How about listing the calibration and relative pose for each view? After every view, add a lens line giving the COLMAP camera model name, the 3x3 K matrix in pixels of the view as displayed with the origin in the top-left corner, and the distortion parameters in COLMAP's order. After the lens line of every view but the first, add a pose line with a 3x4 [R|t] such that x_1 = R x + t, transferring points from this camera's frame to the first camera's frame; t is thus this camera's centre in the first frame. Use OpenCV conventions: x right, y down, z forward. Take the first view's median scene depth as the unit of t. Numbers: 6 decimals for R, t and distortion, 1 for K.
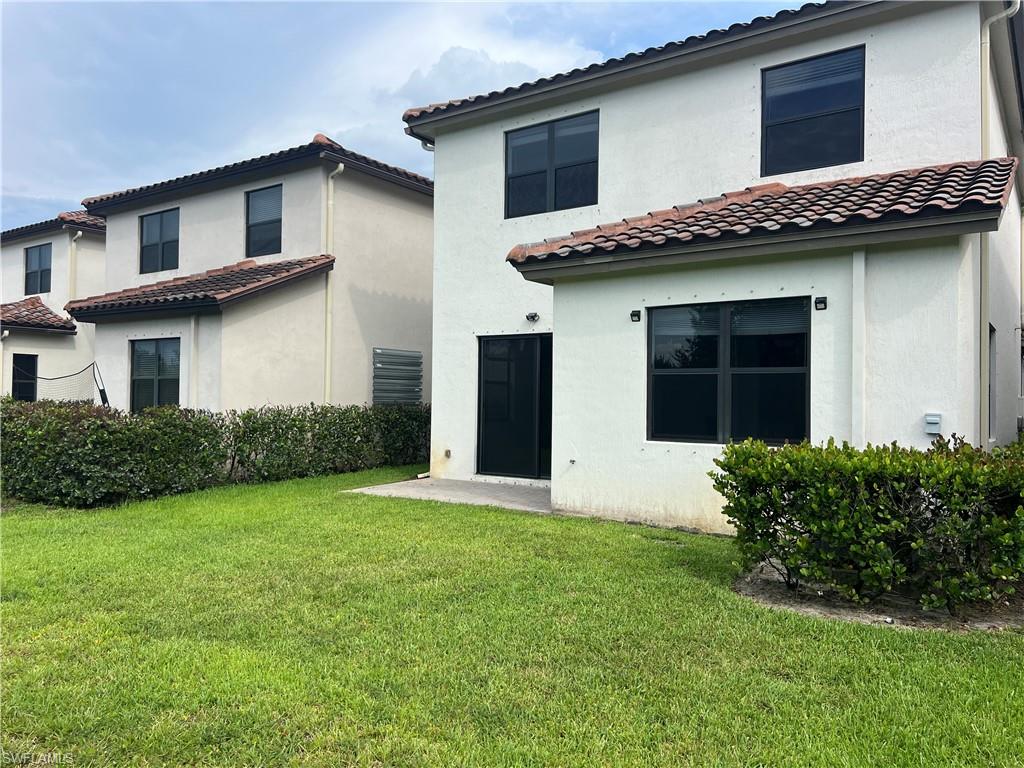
lens RADIAL K [[749.7, 0, 514.1], [0, 749.7, 397.8], [0, 0, 1]] dist [0.033480, -0.128274]
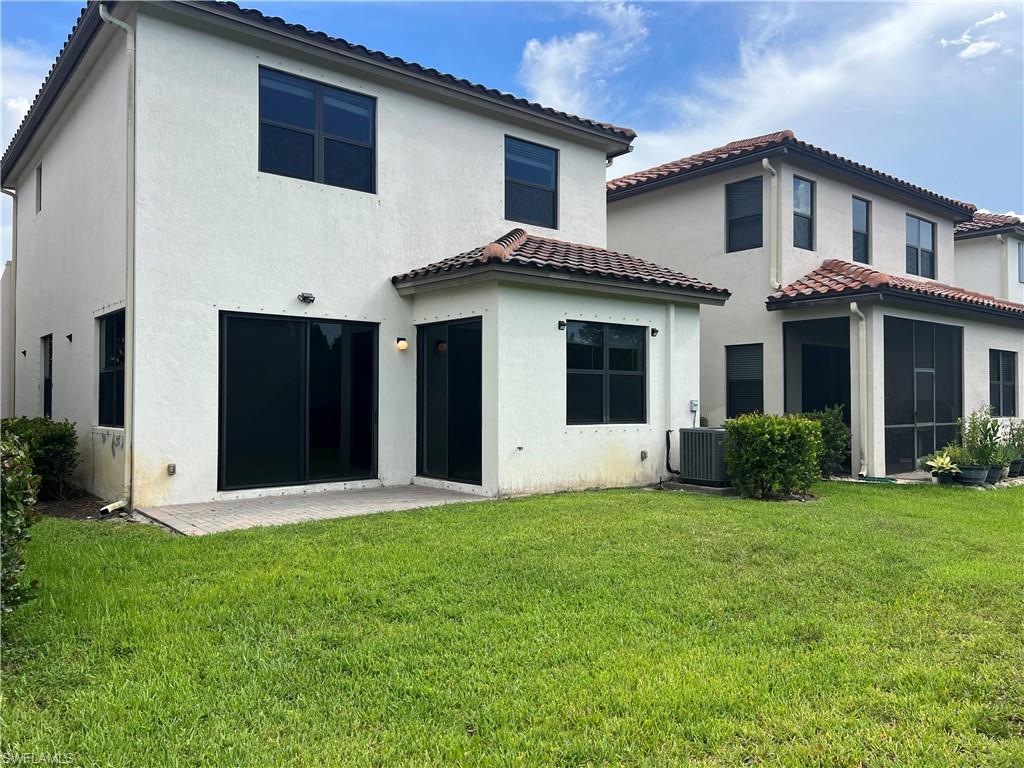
lens RADIAL K [[772.0, 0, 512.0], [0, 772.0, 384.0], [0, 0, 1]] dist [0.035184, -0.006639]
pose [[0.249557, 0.010546, 0.968303, -0.964920], [0.001226, 0.999936, -0.011206, 0.002419], [-0.968359, 0.003984, 0.249528, 0.672281]]
